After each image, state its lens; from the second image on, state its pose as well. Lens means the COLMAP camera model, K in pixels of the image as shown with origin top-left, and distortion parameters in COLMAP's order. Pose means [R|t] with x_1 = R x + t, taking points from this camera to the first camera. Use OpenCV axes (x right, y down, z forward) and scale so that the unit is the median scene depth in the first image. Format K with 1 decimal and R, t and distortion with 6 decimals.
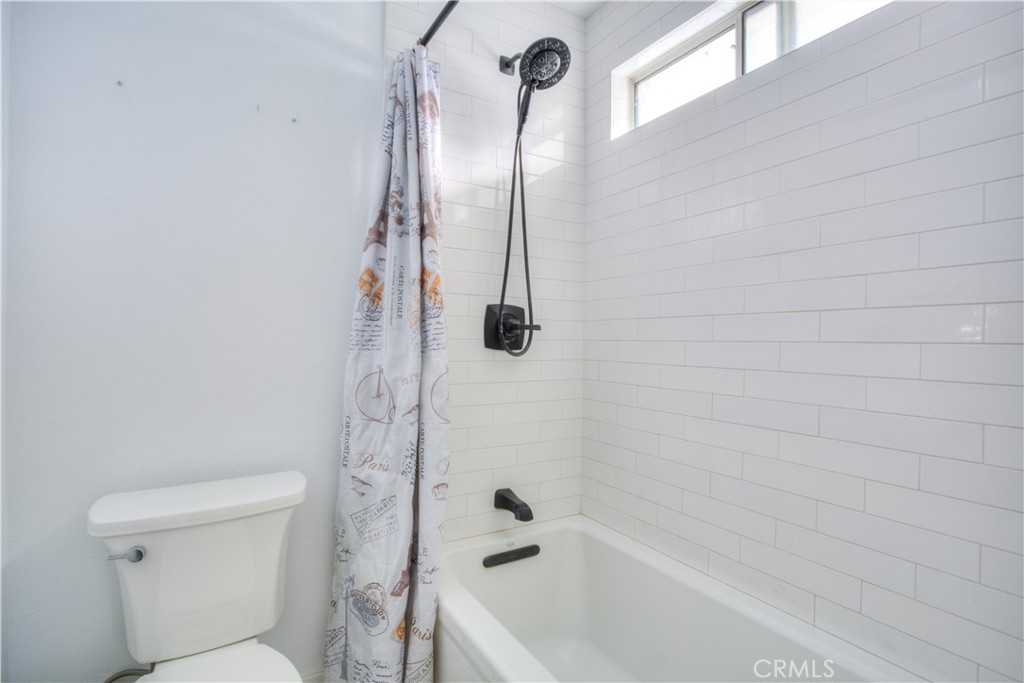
lens RADIAL K [[505.2, 0, 511.5], [0, 505.2, 340.8], [0, 0, 1]] dist [-0.018874, 0.011468]
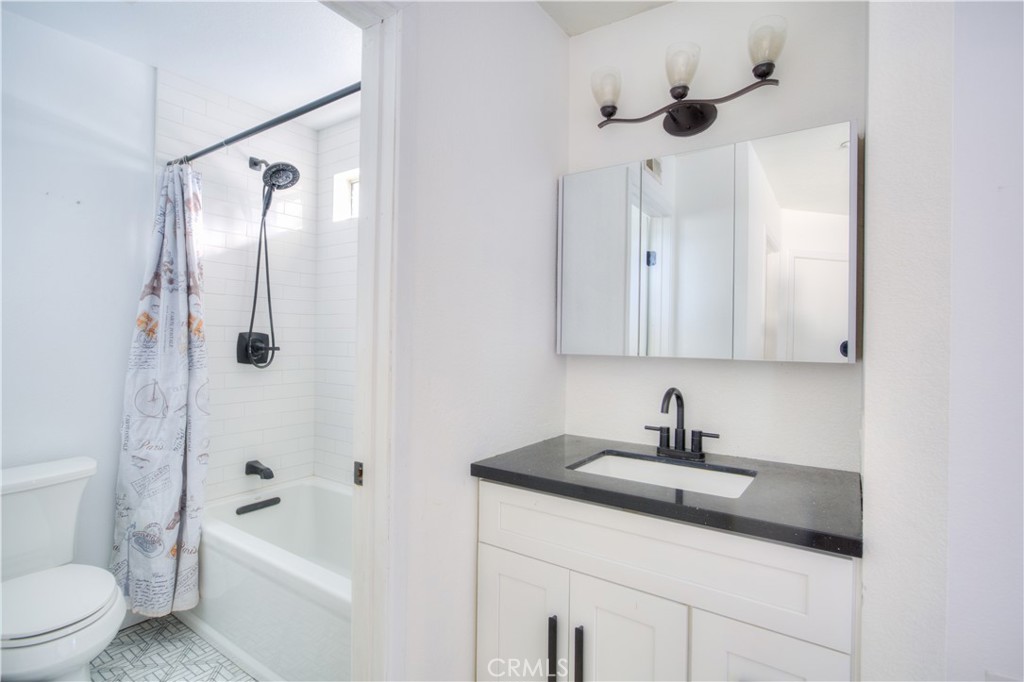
lens RADIAL K [[505.2, 0, 510.4], [0, 505.2, 340.4], [0, 0, 1]] dist [-0.018874, 0.011468]
pose [[0.911457, -0.000633, 0.411395, 0.080309], [-0.002670, 0.999969, 0.007455, -0.076928], [-0.411387, -0.007893, 0.911427, -0.748185]]
